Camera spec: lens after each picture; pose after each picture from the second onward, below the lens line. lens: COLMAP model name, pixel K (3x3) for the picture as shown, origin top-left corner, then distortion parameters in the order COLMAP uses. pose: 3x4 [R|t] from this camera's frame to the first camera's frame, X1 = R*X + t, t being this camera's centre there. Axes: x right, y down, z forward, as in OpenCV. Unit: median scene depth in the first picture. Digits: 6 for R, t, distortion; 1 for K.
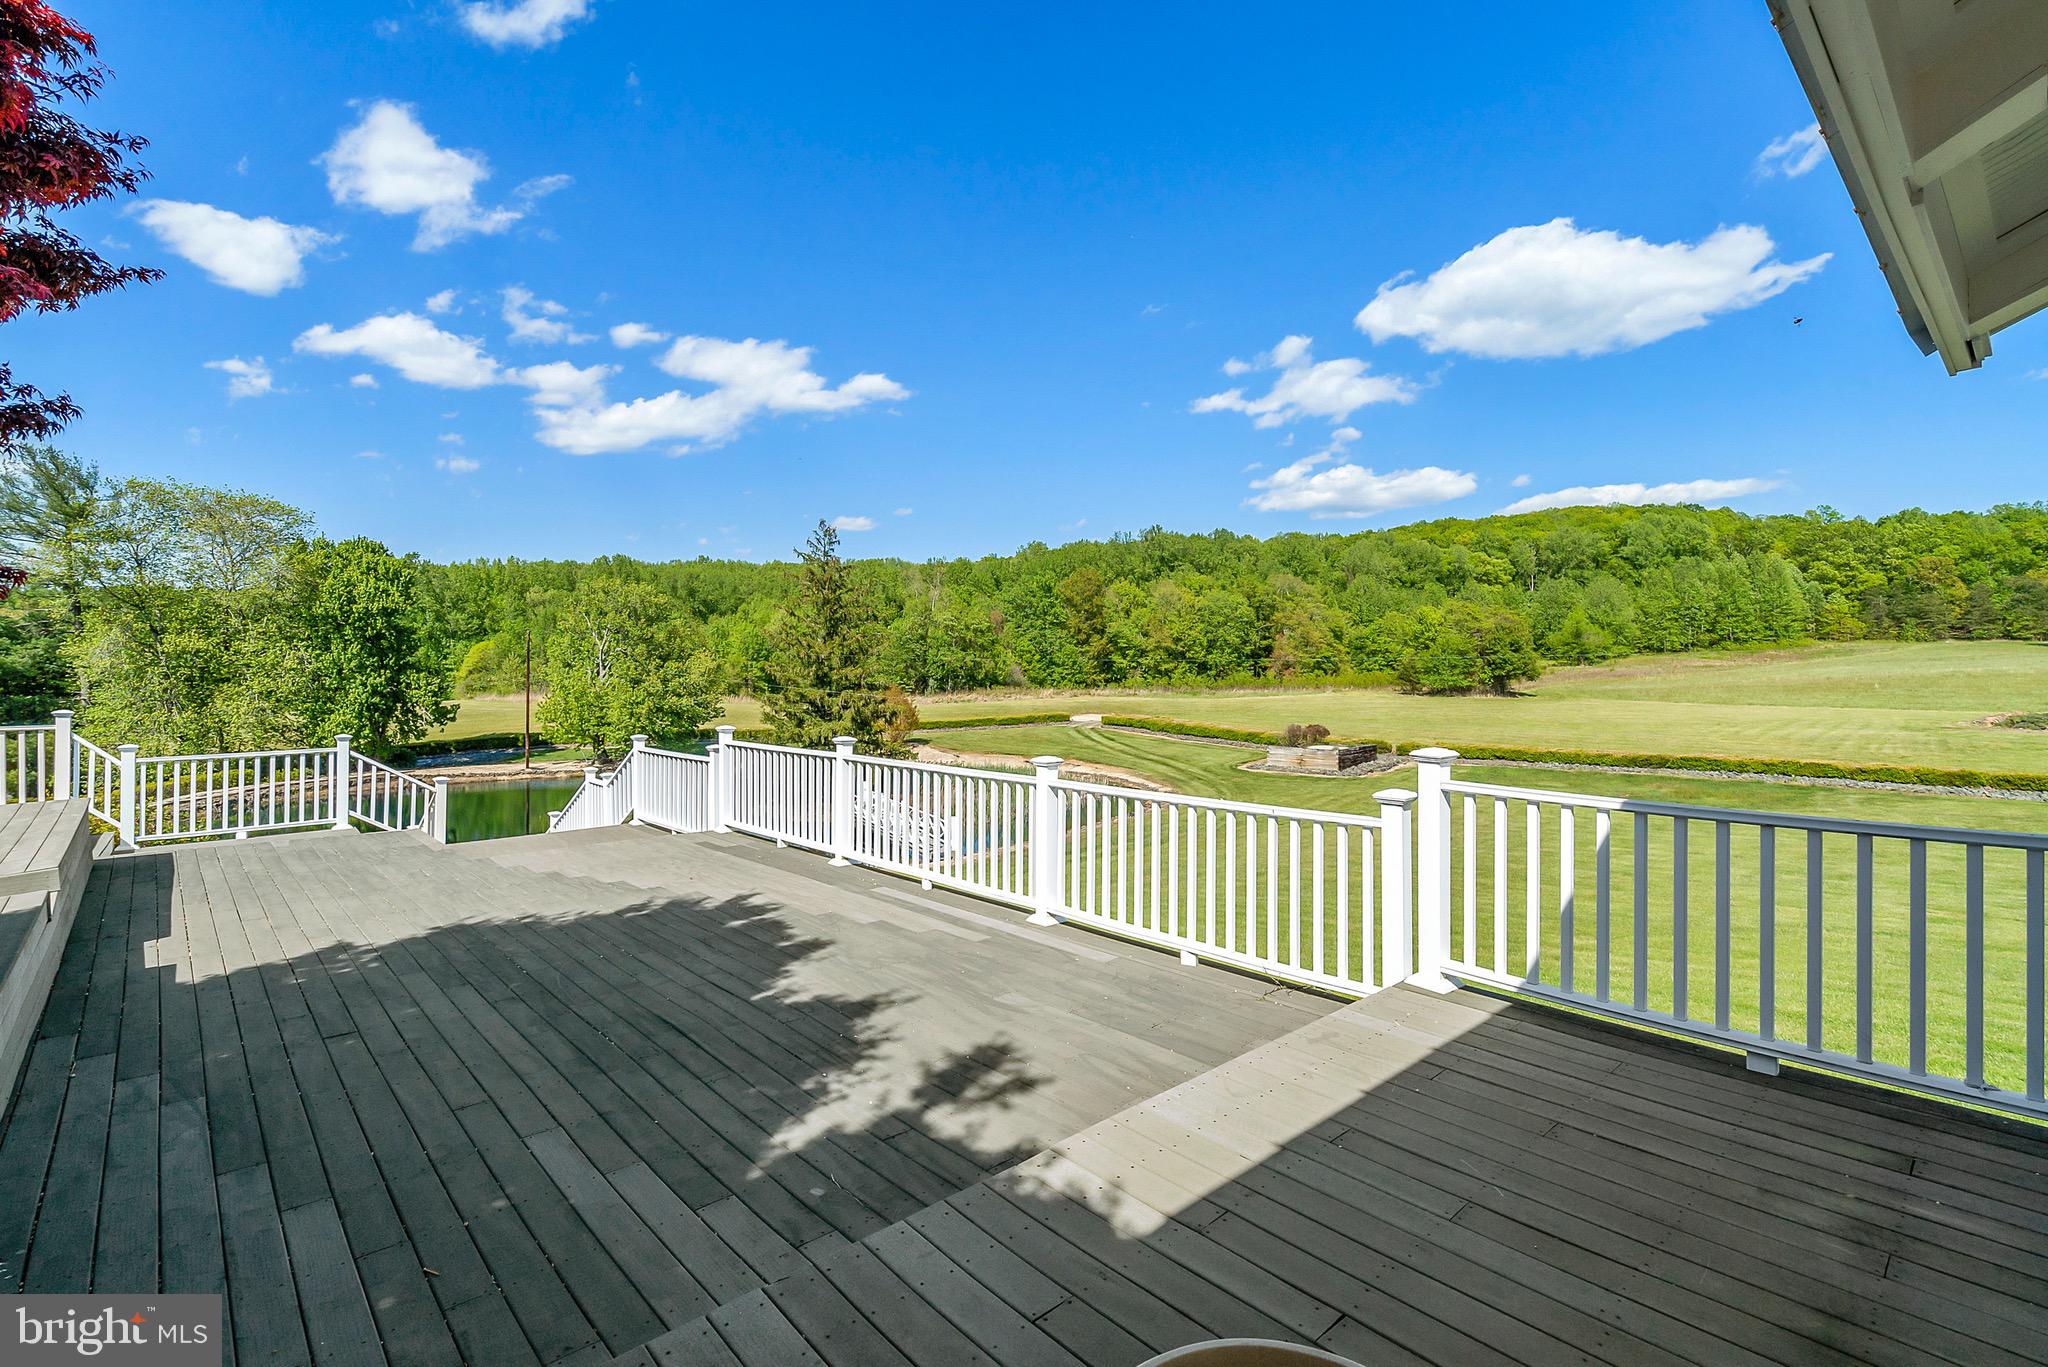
lens RADIAL K [[960.0, 0, 1024.0], [0, 960.0, 683.5], [0, 0, 1]] dist [-0.003472, 0.000195]
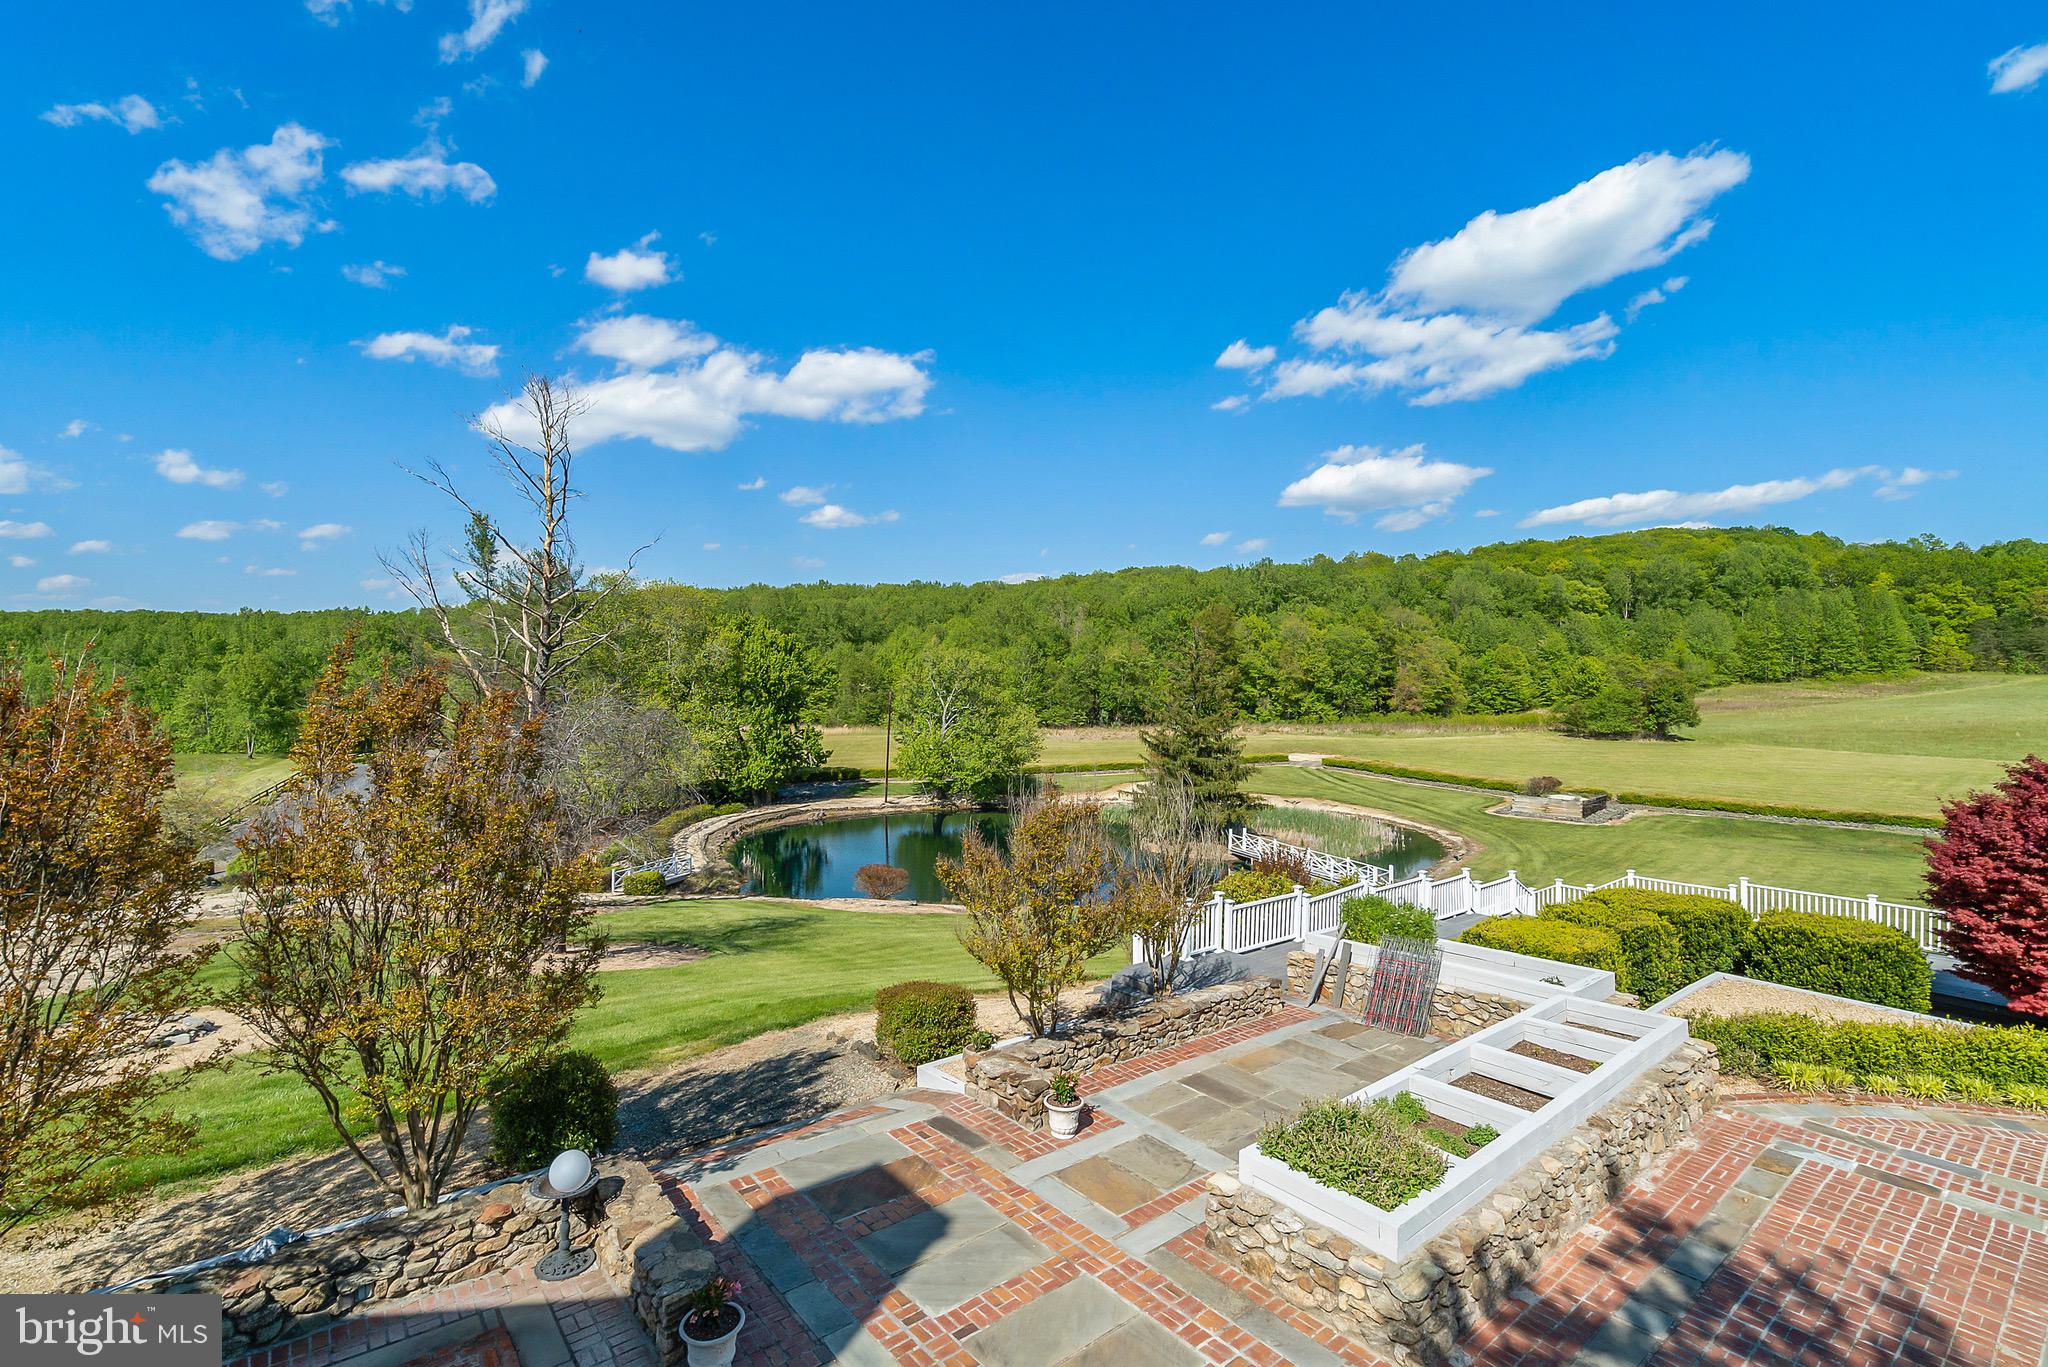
lens RADIAL K [[938.8, 0, 1021.5], [0, 938.8, 714.7], [0, 0, 1]] dist [0.000217, 0.000407]
pose [[0.998559, 0.009002, -0.052906, -0.086322], [-0.007659, 0.999644, 0.025539, -0.017528], [0.053117, -0.025097, 0.998273, -0.060395]]
